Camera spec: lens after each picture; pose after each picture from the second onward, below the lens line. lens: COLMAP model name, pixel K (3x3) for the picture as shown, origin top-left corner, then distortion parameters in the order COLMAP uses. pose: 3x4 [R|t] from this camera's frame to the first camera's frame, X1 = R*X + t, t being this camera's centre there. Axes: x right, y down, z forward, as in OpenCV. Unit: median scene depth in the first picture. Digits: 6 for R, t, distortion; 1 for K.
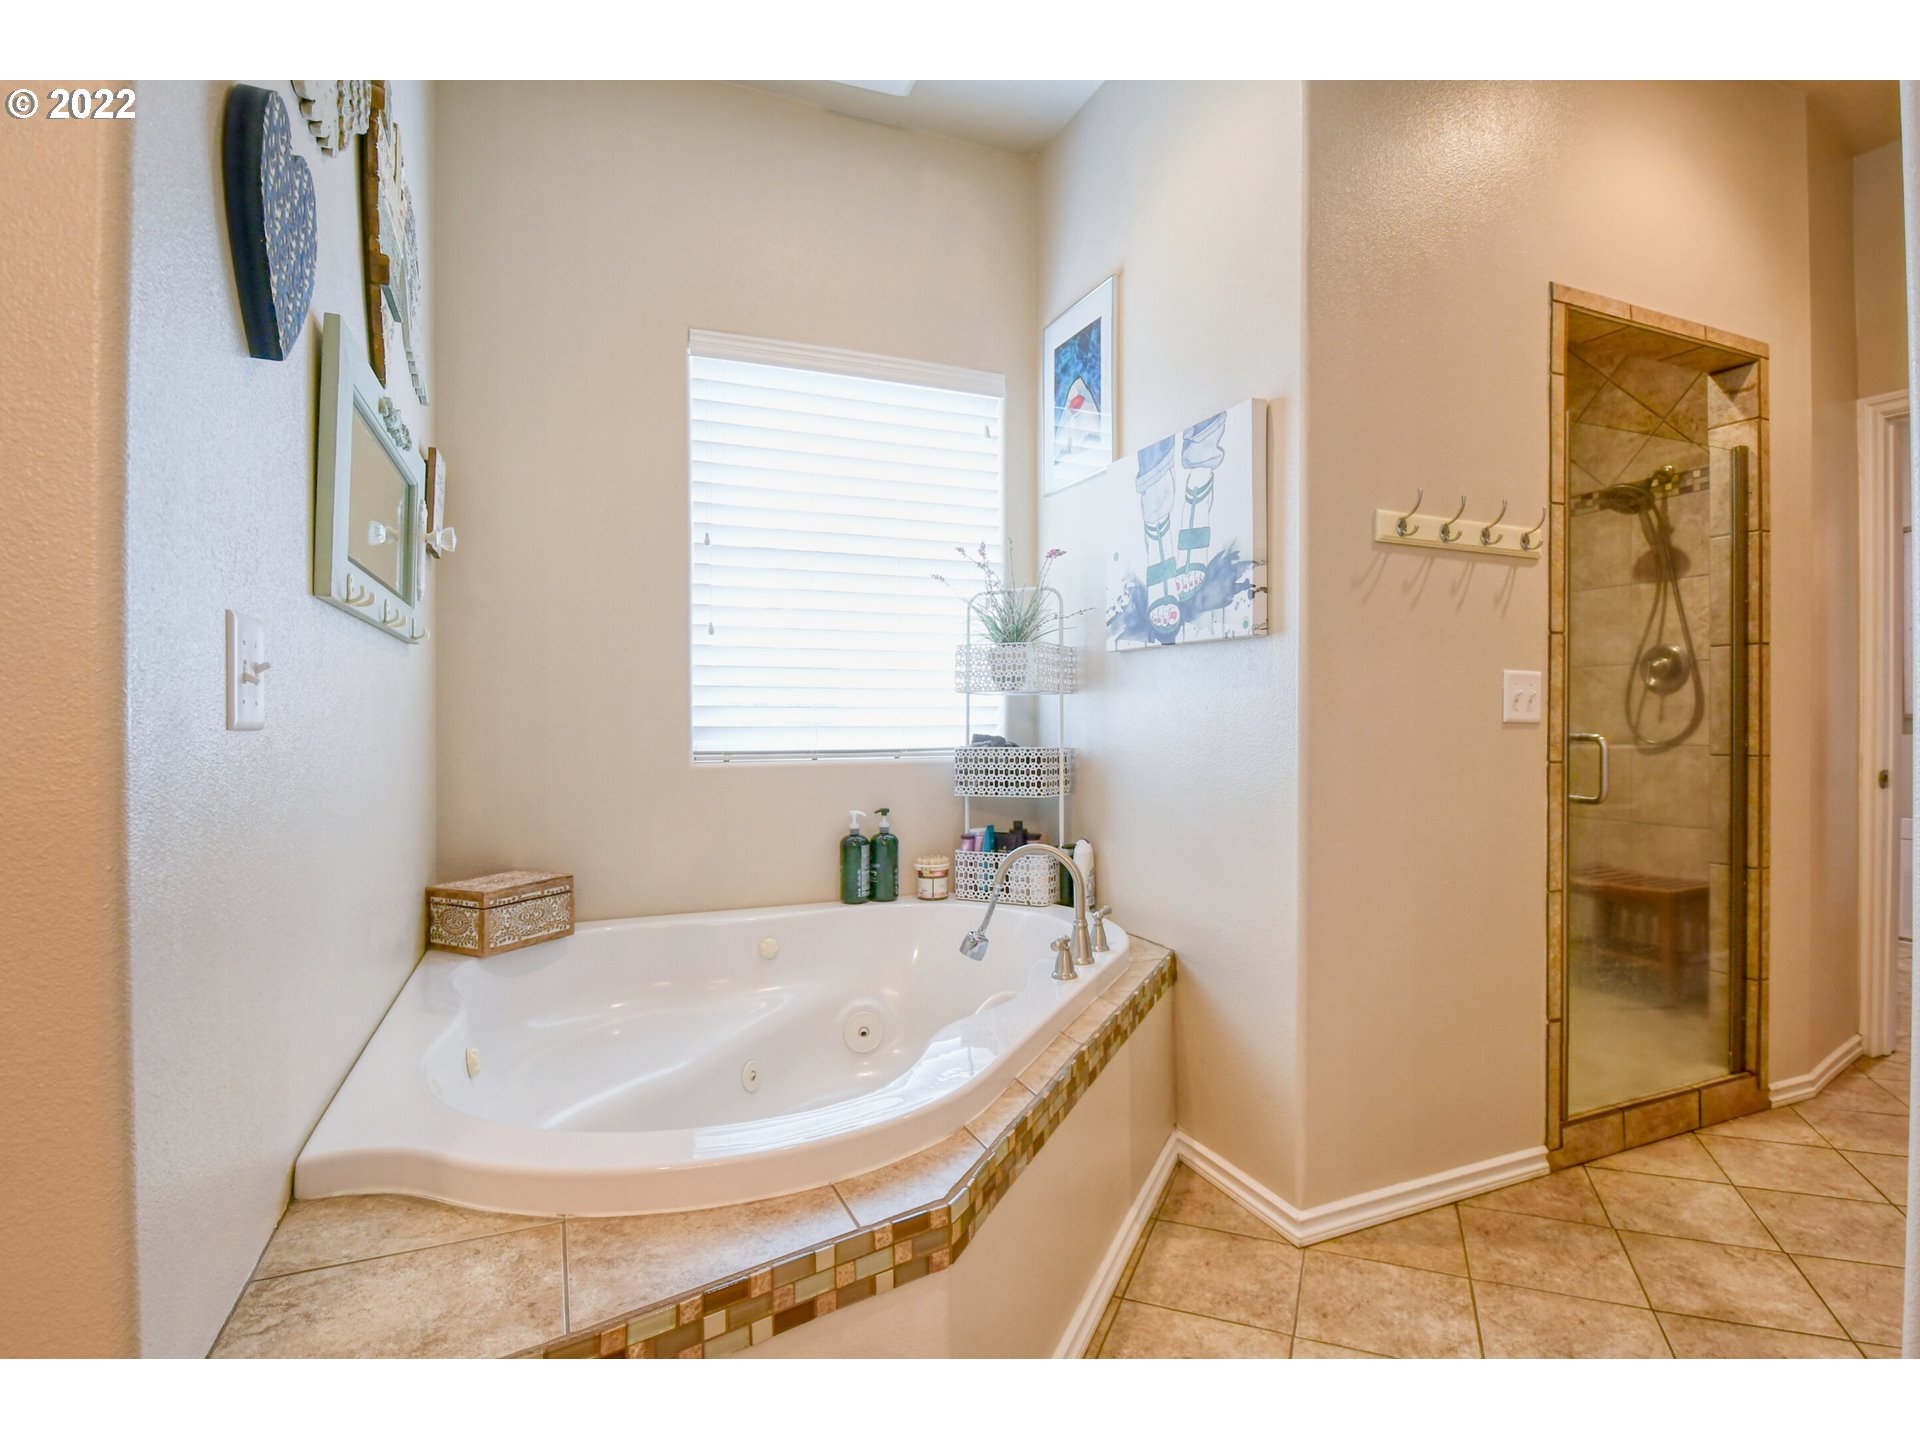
lens RADIAL K [[991.9, 0, 971.9], [0, 991.9, 702.5], [0, 0, 1]] dist [0.018675, -0.020384]
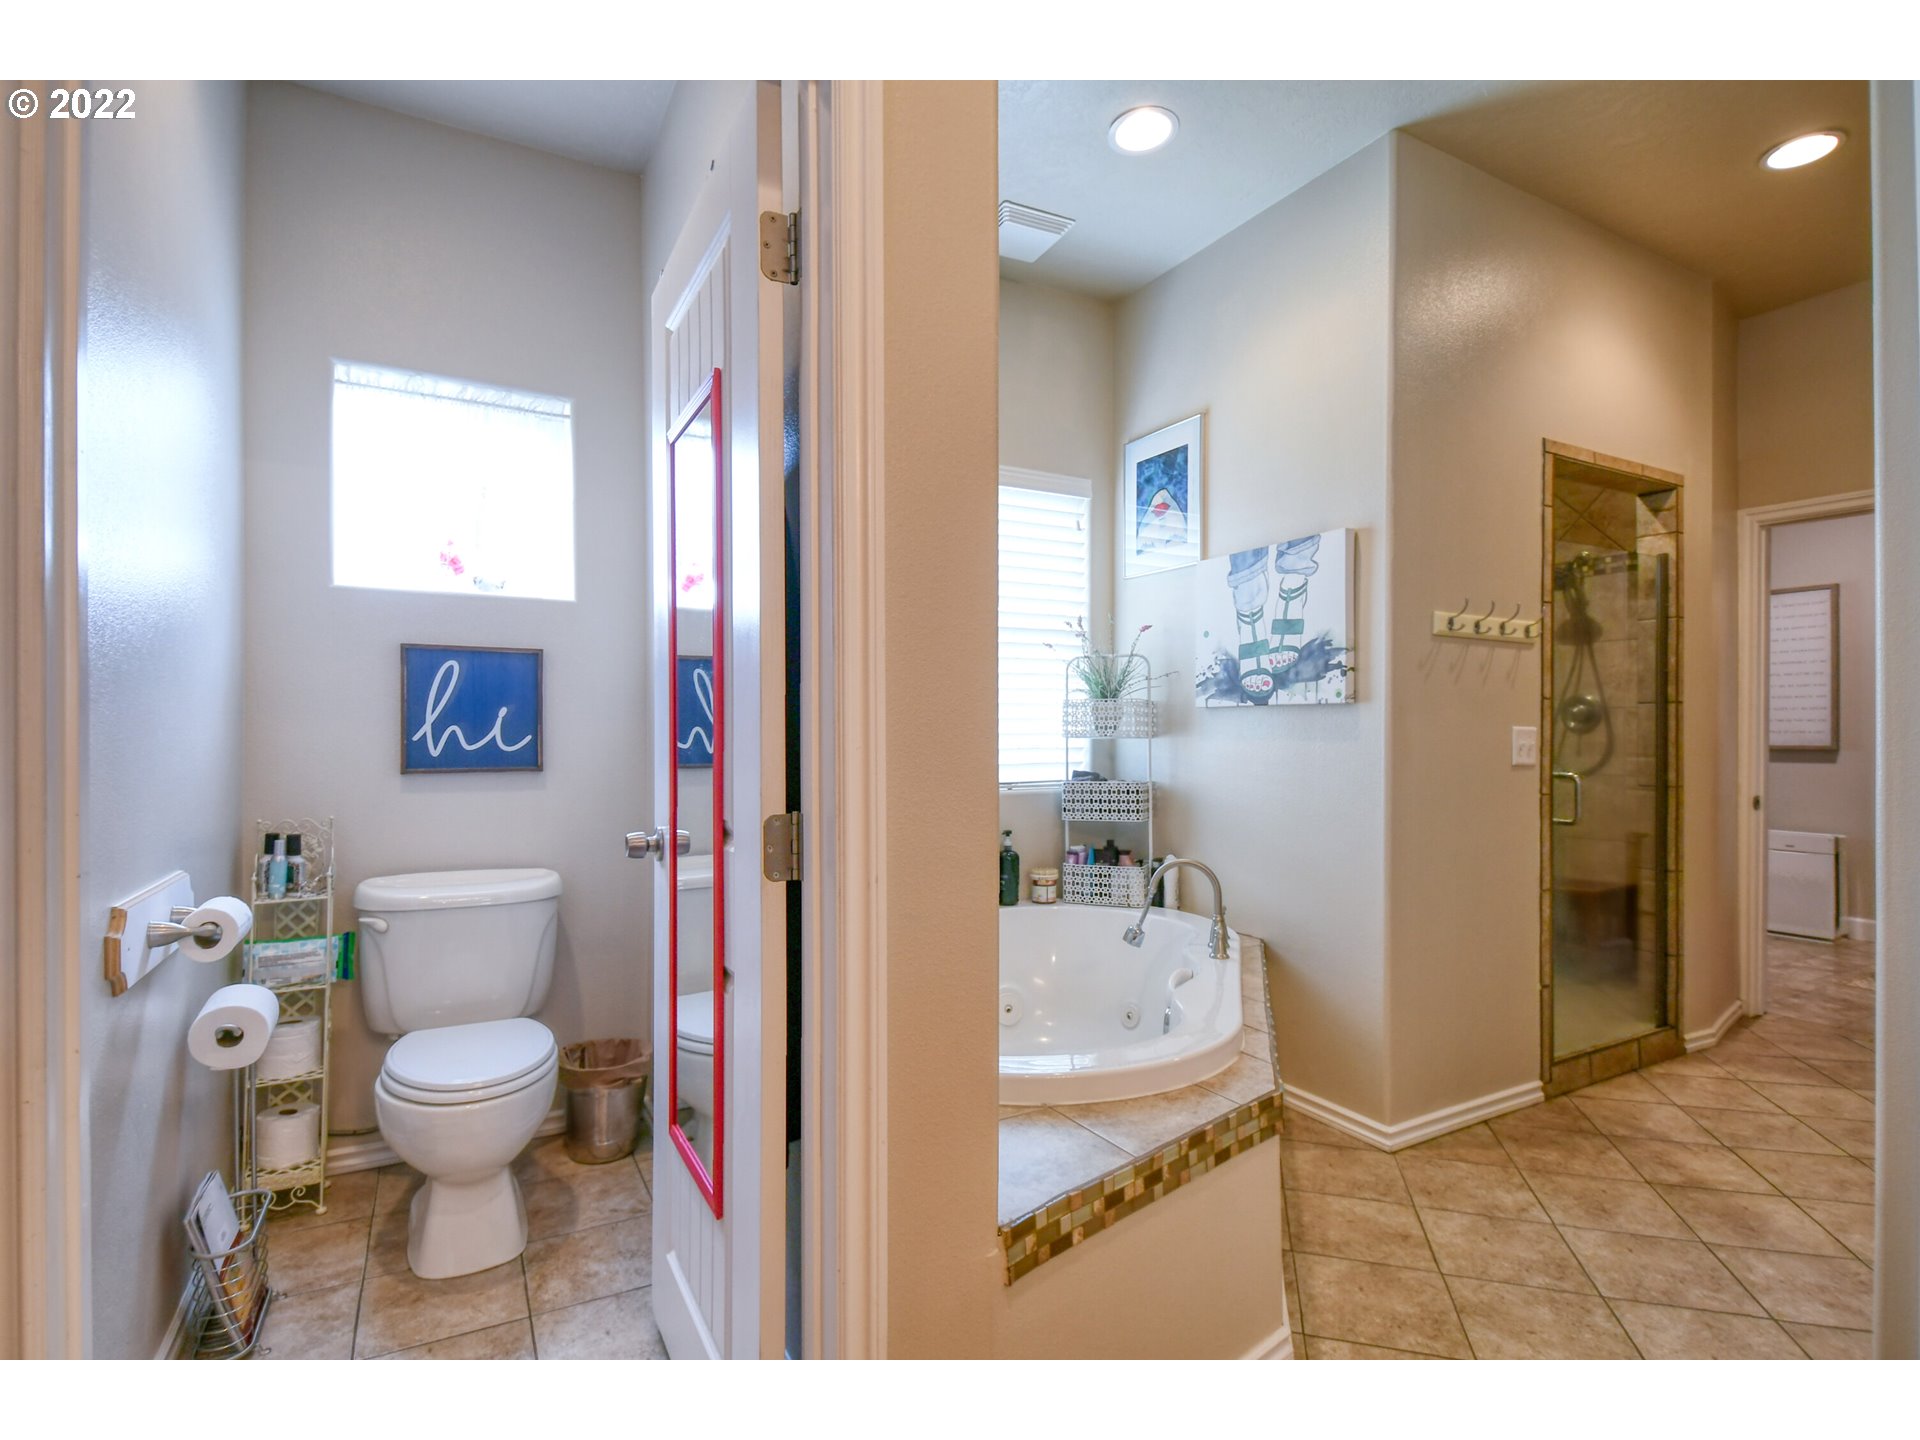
lens RADIAL K [[940.4, 0, 960.0], [0, 940.4, 720.0], [0, 0, 1]] dist [0.046727, -0.029699]
pose [[0.996016, 0.001261, 0.089169, -0.294649], [-0.001071, 0.999997, -0.002183, -0.034213], [-0.089171, 0.002078, 0.996014, -0.197798]]
